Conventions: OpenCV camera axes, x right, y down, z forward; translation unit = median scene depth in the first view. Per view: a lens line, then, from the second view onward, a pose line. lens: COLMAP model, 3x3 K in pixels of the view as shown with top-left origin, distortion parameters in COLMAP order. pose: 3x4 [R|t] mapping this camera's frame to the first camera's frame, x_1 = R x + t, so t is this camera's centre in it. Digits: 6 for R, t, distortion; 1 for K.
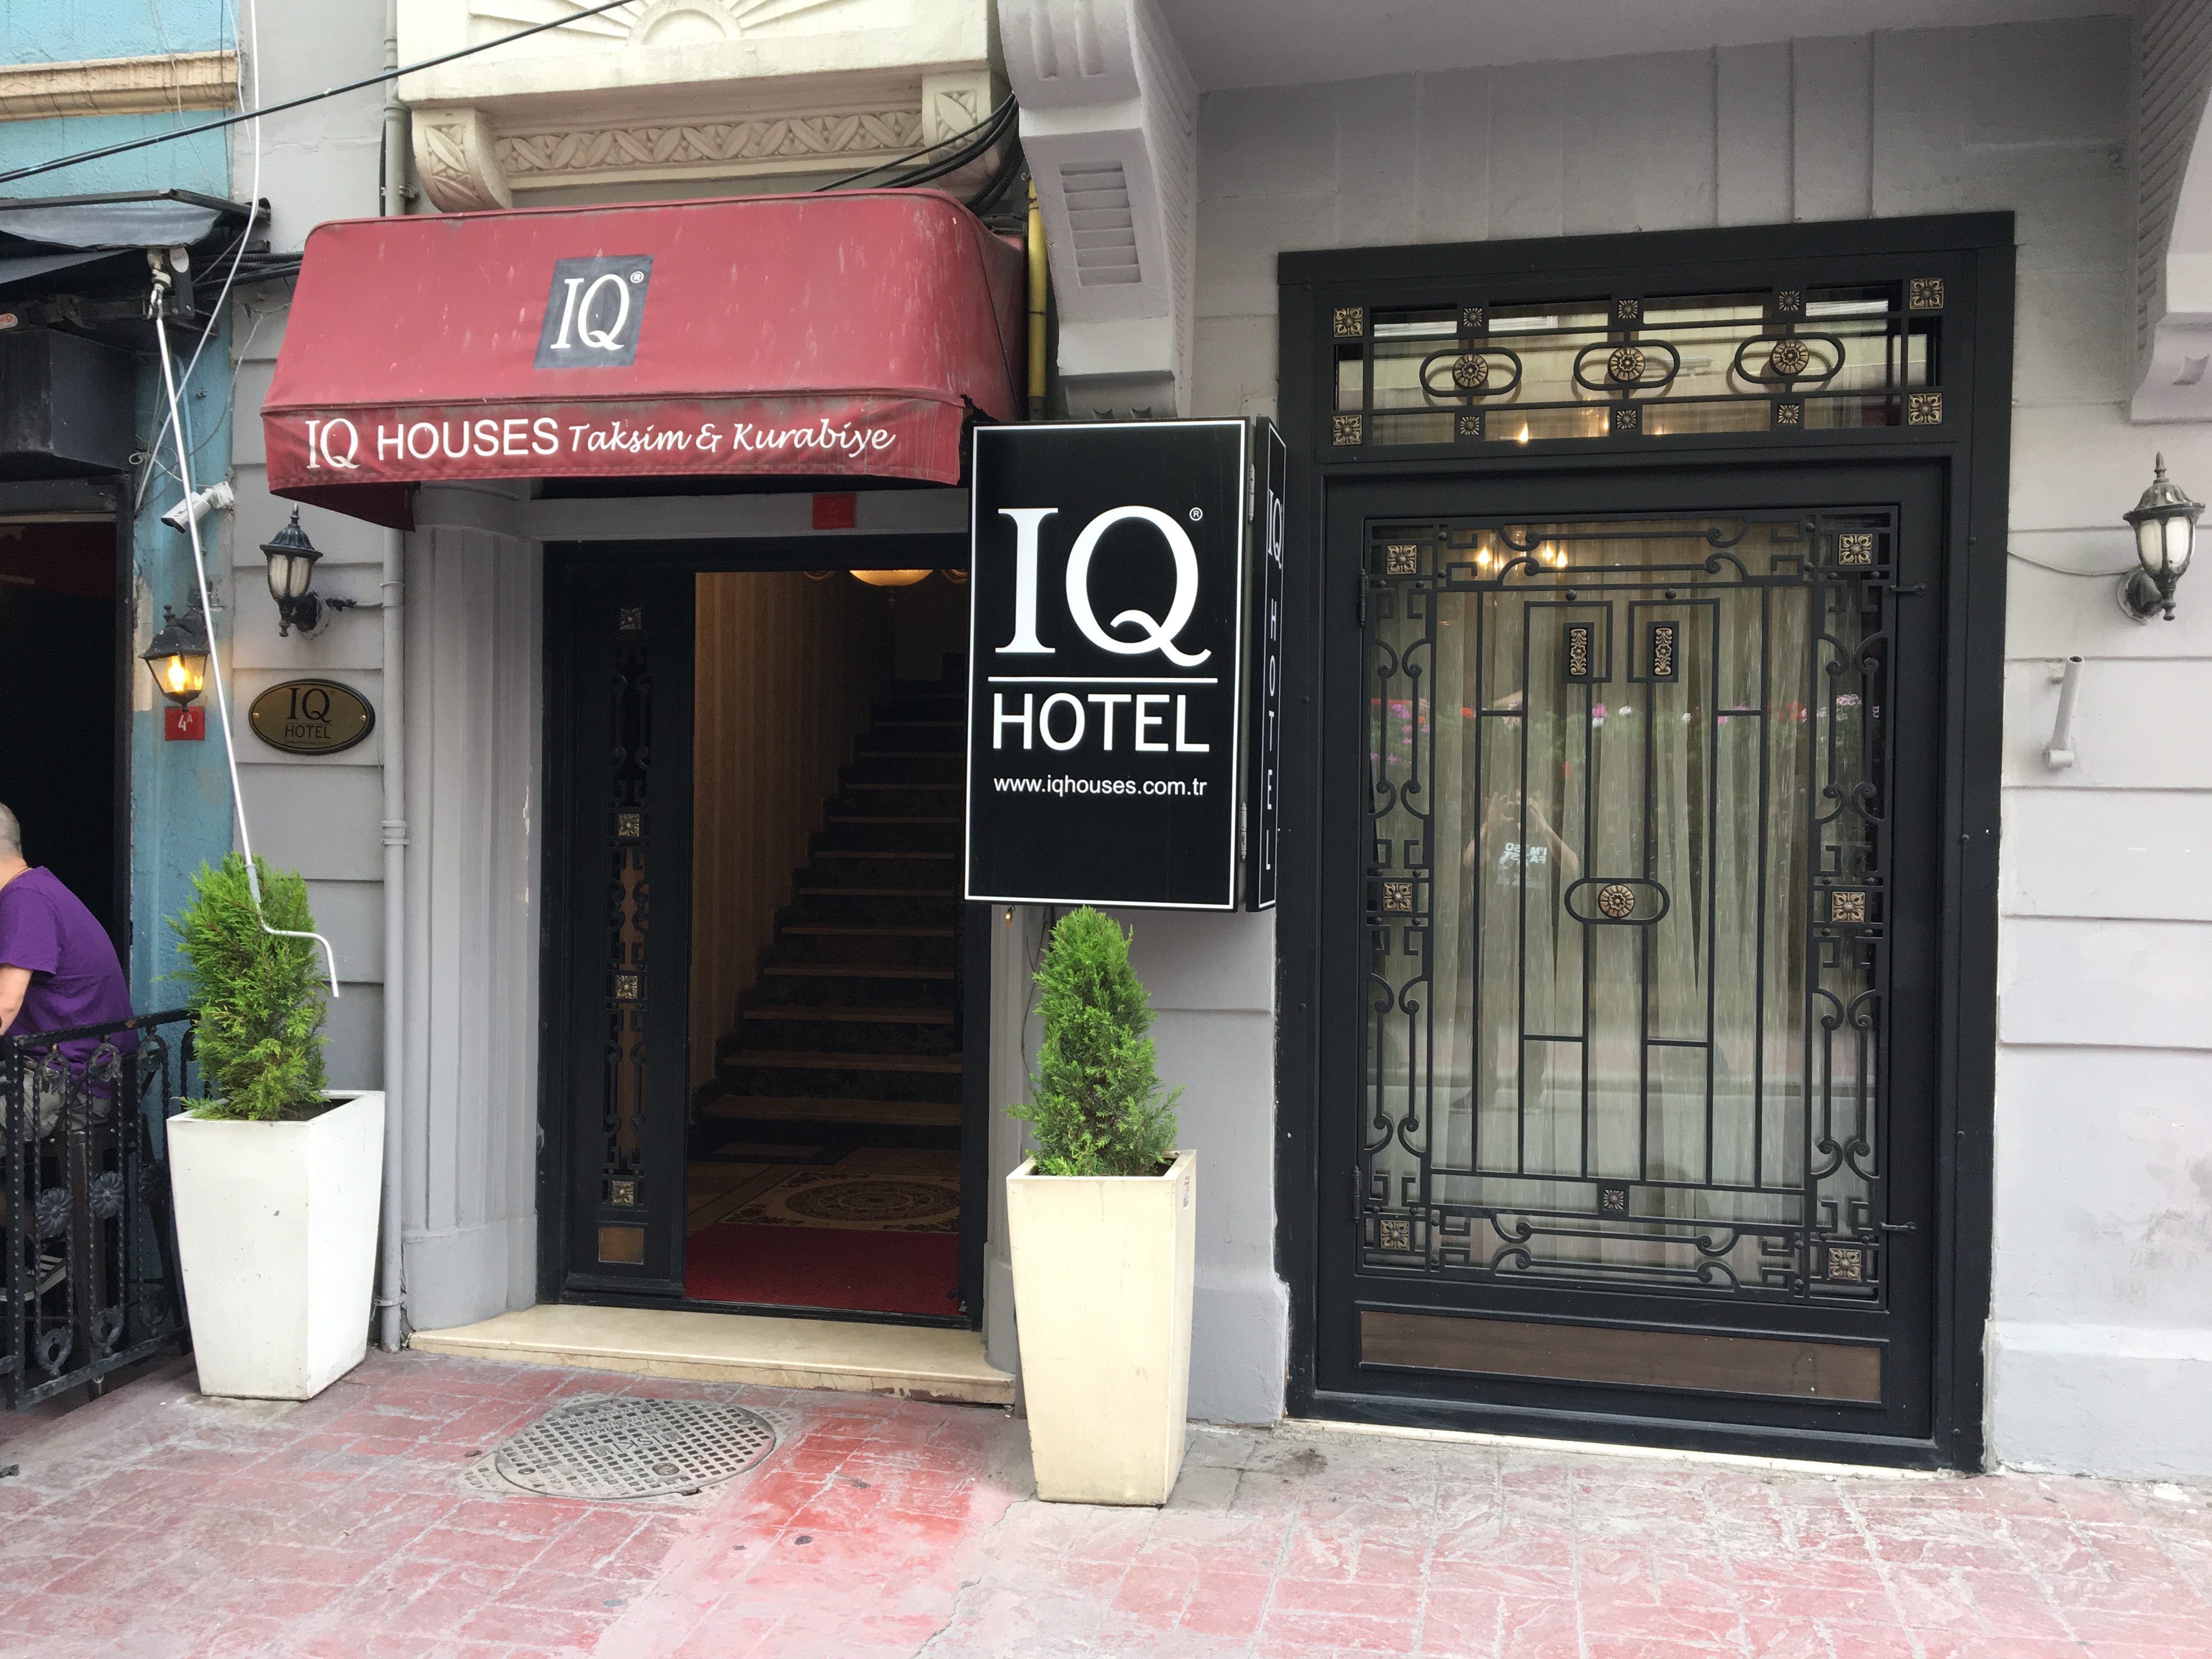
lens RADIAL K [[1836.1, 0, 1067.4], [0, 1836.1, 879.8], [0, 0, 1]] dist [0.081262, -0.130733]
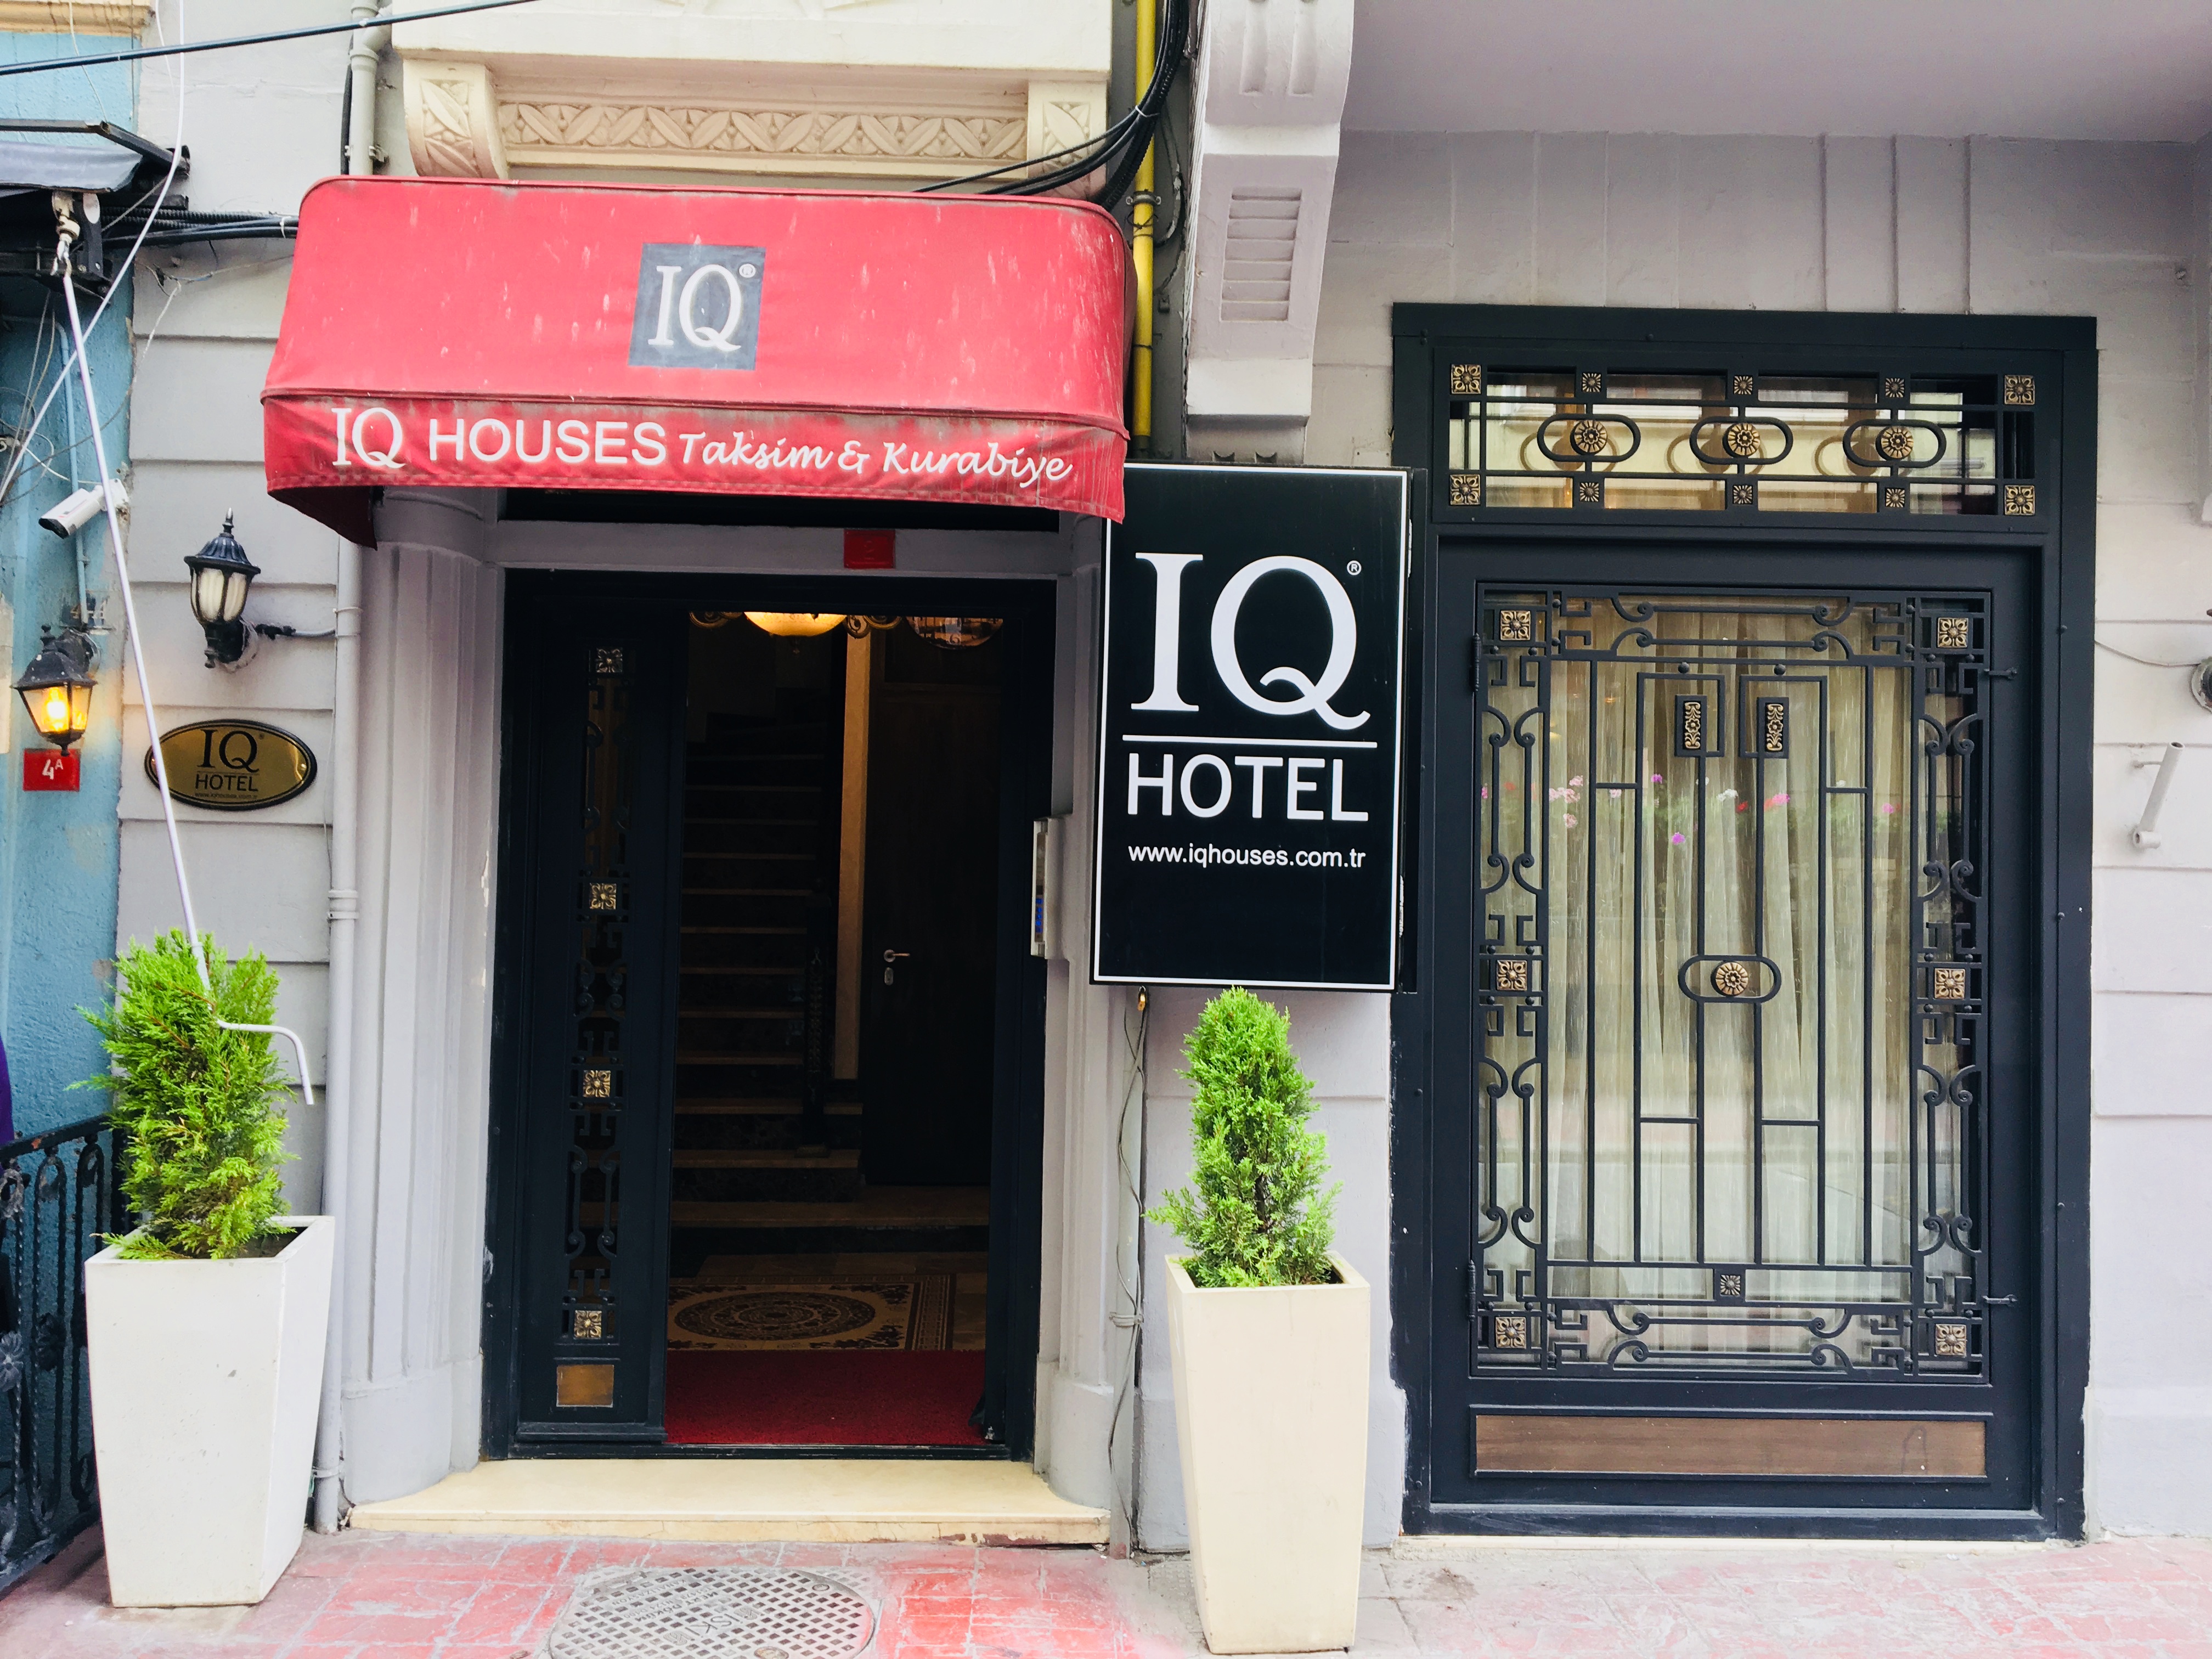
lens RADIAL K [[1861.9, 0, 1076.6], [0, 1861.9, 877.1], [0, 0, 1]] dist [0.060563, -0.086275]
pose [[0.971540, 0.007088, 0.236768, -0.276167], [0.002559, 0.999180, -0.040413, -0.003104], [-0.236860, 0.039868, 0.970725, 0.111375]]
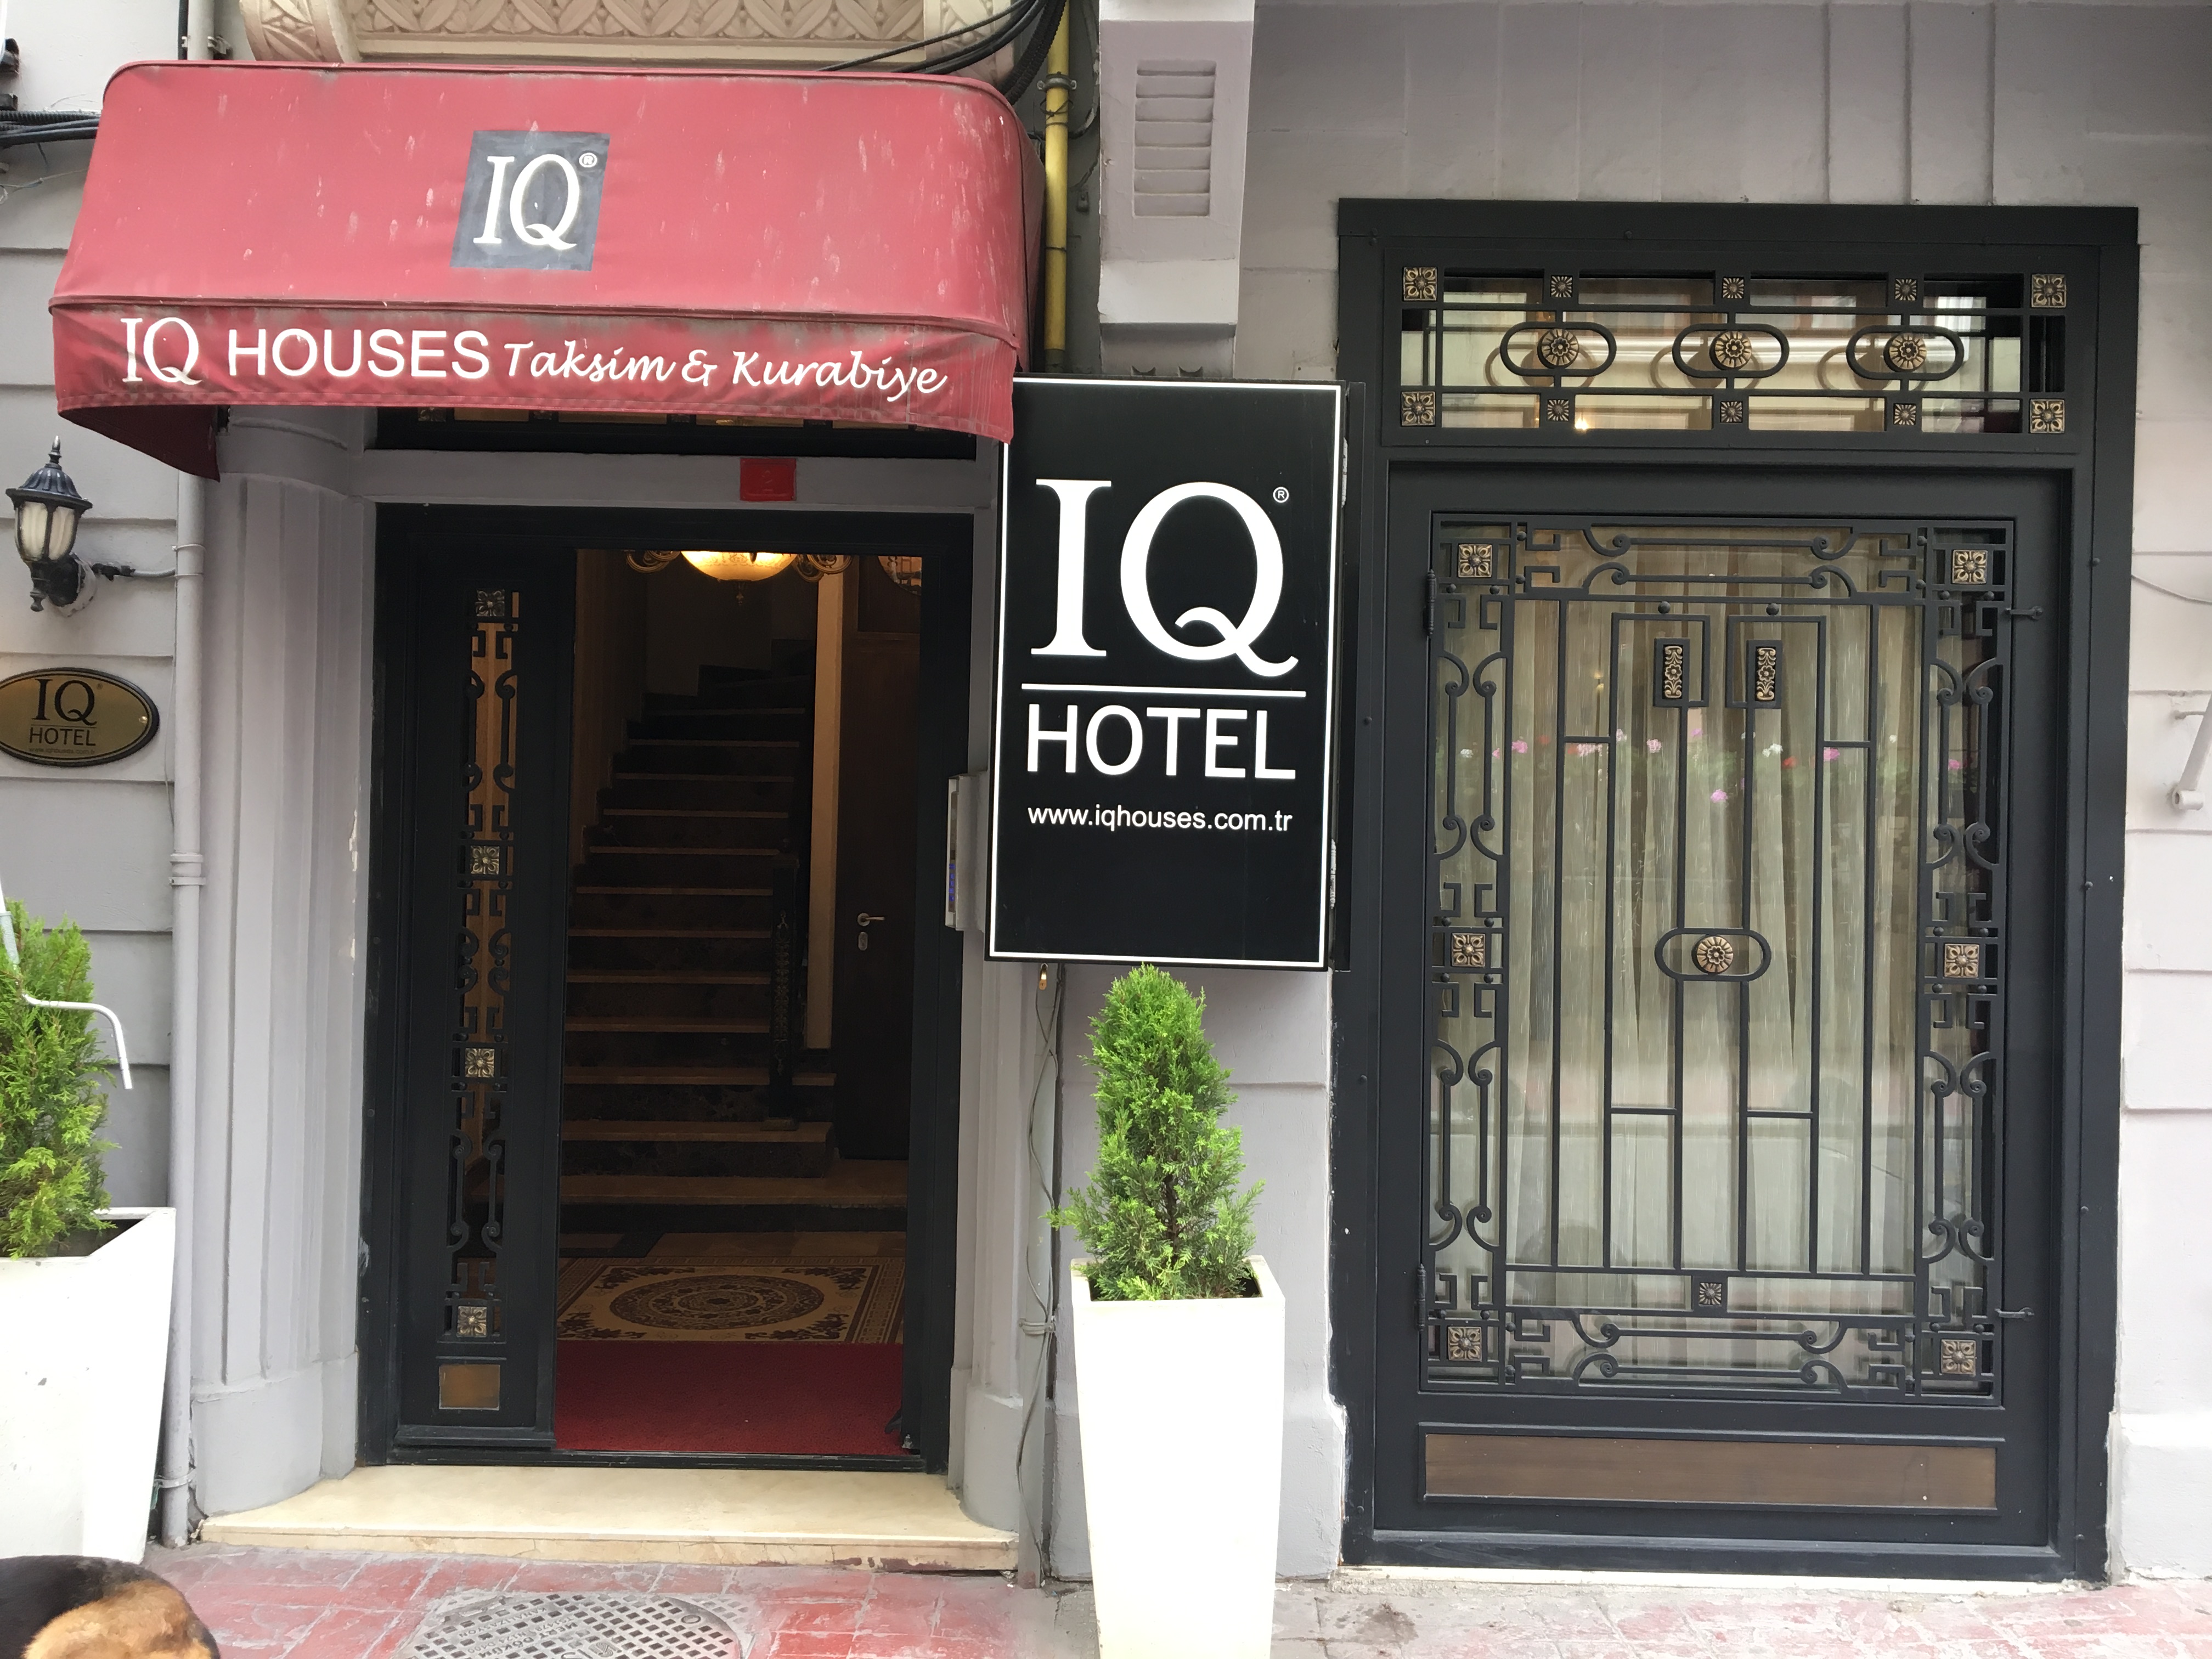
lens RADIAL K [[1861.9, 0, 1076.6], [0, 1861.9, 877.1], [0, 0, 1]] dist [0.060563, -0.086275]
pose [[0.979263, 0.003557, 0.202562, -0.181866], [-0.000037, 0.999849, -0.017378, -0.009970], [-0.202593, 0.017011, 0.979115, 0.182977]]
